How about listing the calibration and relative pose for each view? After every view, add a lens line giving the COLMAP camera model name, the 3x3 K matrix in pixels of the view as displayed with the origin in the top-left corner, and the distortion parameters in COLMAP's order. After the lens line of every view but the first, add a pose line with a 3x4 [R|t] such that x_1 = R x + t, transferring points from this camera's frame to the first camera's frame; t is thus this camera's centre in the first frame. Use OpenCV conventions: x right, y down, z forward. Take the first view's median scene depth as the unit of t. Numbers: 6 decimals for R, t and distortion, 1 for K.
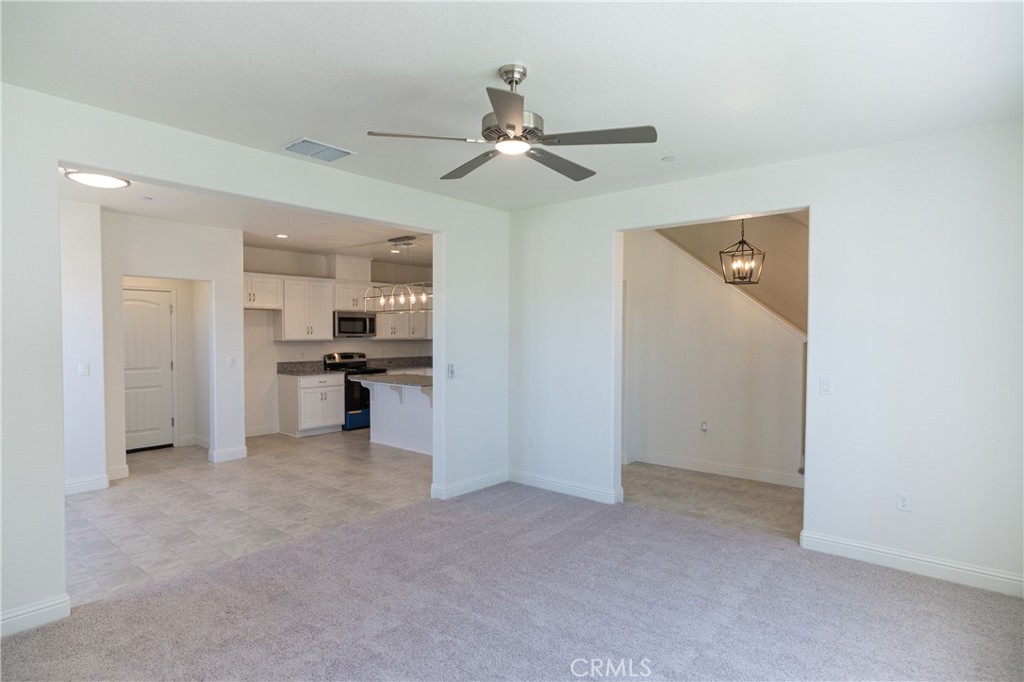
lens RADIAL K [[548.8, 0, 513.4], [0, 548.8, 347.6], [0, 0, 1]] dist [-0.001630, 0.000689]
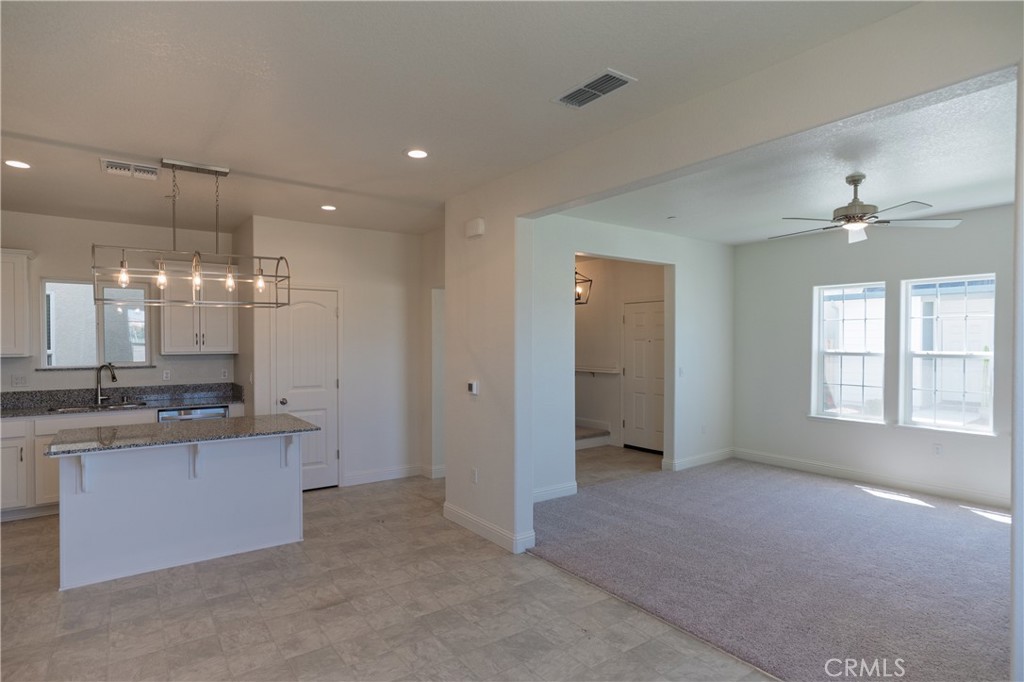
lens RADIAL K [[548.8, 0, 513.4], [0, 548.8, 347.6], [0, 0, 1]] dist [-0.001630, 0.000689]
pose [[0.240745, -0.017449, 0.970431, -0.678121], [0.030492, 0.999481, 0.010407, -0.020156], [-0.970109, 0.027085, 0.241152, 0.608551]]
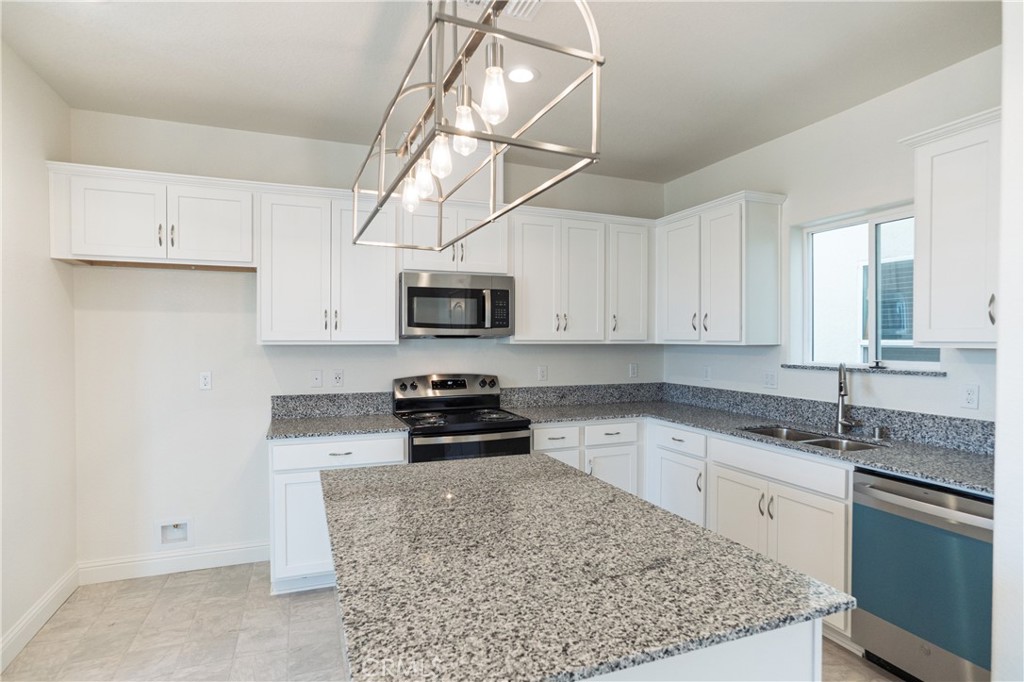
lens RADIAL K [[548.8, 0, 513.4], [0, 548.8, 347.6], [0, 0, 1]] dist [-0.001630, 0.000689]
pose [[0.878181, 0.005457, -0.478297, -0.056978], [-0.011997, 0.999872, -0.010618, -0.007640], [0.478178, 0.015062, 0.878134, 0.659450]]
